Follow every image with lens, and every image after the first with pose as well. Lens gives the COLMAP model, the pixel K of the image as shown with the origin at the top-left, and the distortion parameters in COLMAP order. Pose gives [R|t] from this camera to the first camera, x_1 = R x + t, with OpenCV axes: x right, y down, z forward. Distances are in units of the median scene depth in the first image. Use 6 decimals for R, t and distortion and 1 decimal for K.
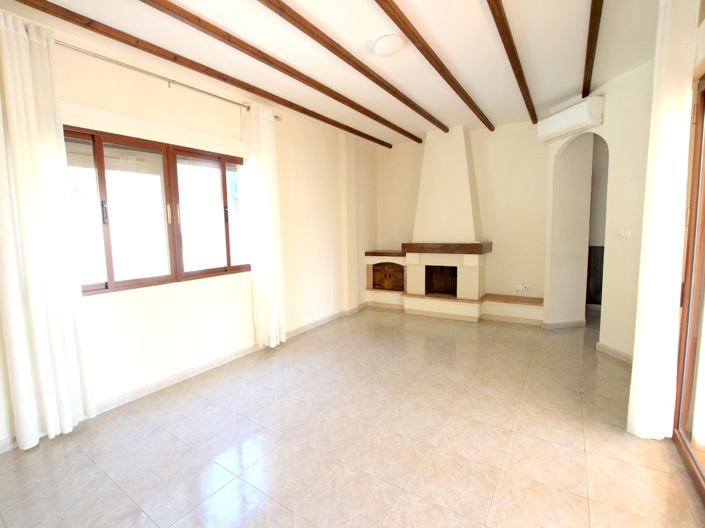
lens RADIAL K [[338.3, 0, 354.0], [0, 338.3, 261.1], [0, 0, 1]] dist [-0.027755, -0.000262]
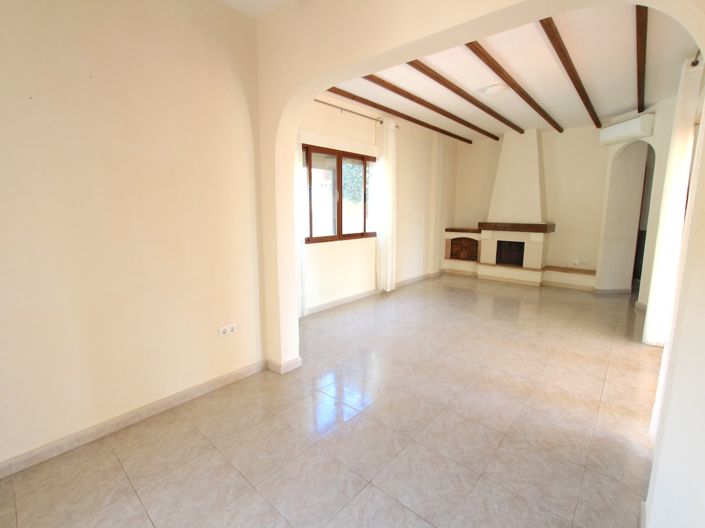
lens RADIAL K [[342.4, 0, 353.3], [0, 342.4, 253.8], [0, 0, 1]] dist [-0.022825, -0.000340]
pose [[0.990501, 0.046295, -0.129479, -0.198321], [-0.041609, 0.998385, 0.038669, 0.046095], [0.131061, -0.032914, 0.990828, -0.422661]]
